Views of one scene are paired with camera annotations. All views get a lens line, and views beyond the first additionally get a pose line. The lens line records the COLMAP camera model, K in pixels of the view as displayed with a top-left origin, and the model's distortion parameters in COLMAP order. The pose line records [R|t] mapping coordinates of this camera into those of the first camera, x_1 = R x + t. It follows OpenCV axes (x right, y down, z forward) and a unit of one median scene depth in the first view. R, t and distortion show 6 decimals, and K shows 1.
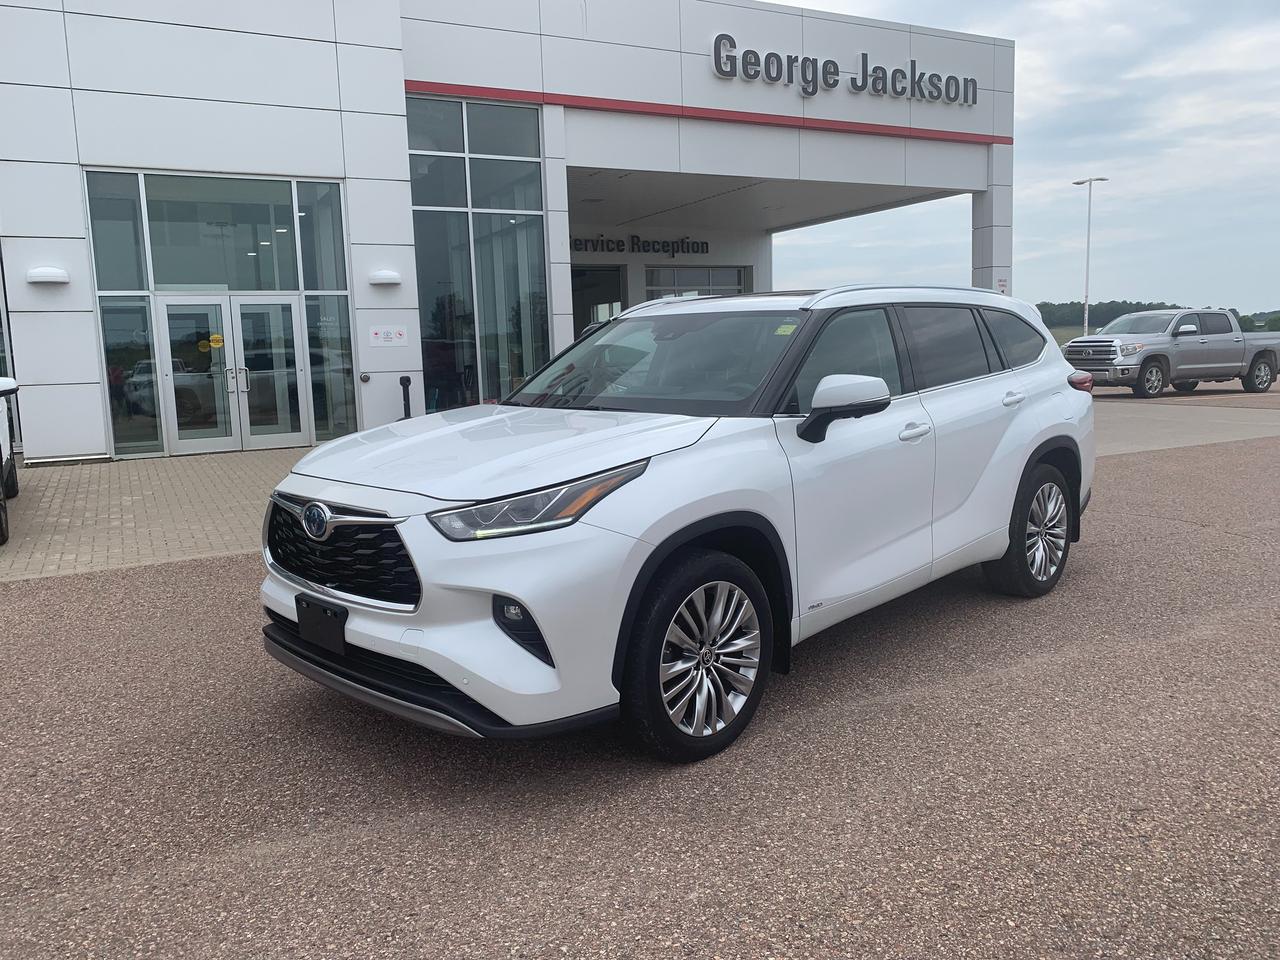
lens RADIAL K [[957.7, 0, 637.6], [0, 957.7, 468.0], [0, 0, 1]] dist [0.044182, -0.054004]
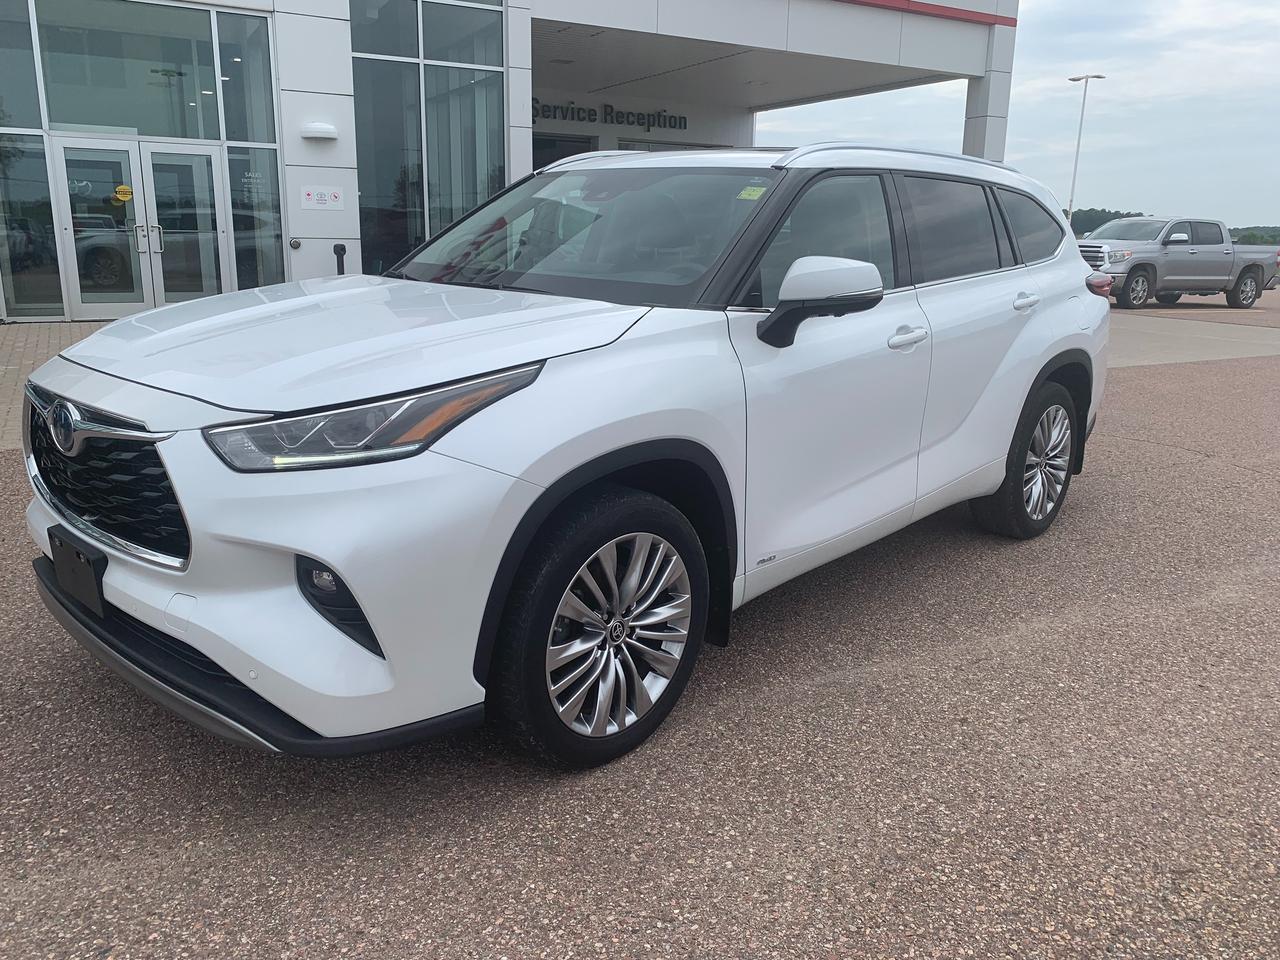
lens RADIAL K [[957.7, 0, 637.6], [0, 957.7, 468.0], [0, 0, 1]] dist [0.044182, -0.054004]
pose [[0.998430, 0.042353, 0.036645, 0.050270], [-0.046298, 0.992342, 0.114512, -0.013490], [-0.031514, -0.116029, 0.992746, 0.247515]]
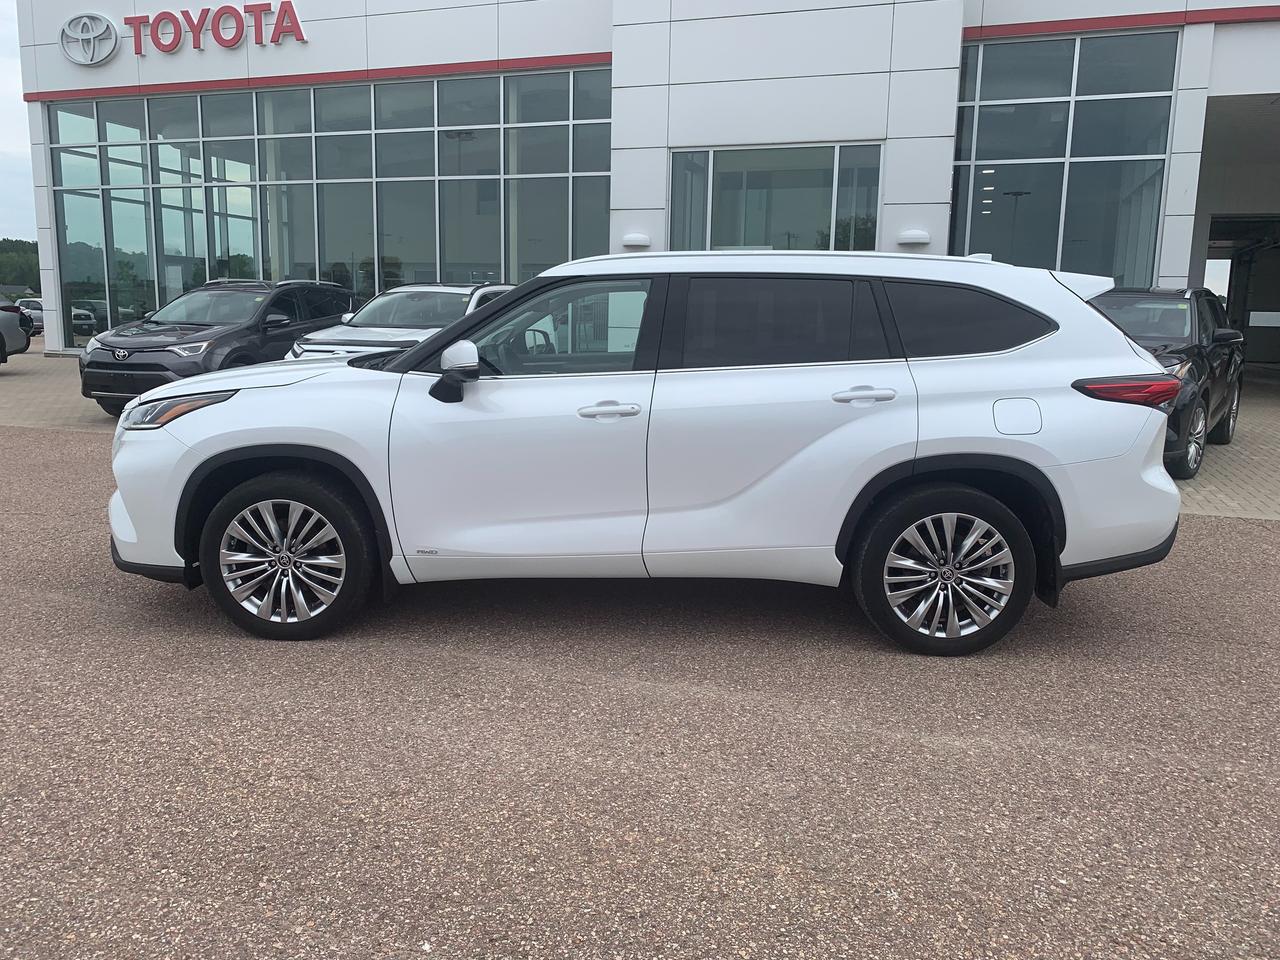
lens RADIAL K [[957.7, 0, 637.6], [0, 957.7, 468.0], [0, 0, 1]] dist [0.044182, -0.054004]
pose [[0.698393, 0.159838, -0.697639, 1.097853], [-0.129714, 0.986869, 0.096250, -0.085306], [0.703862, 0.023274, 0.709955, 0.396048]]
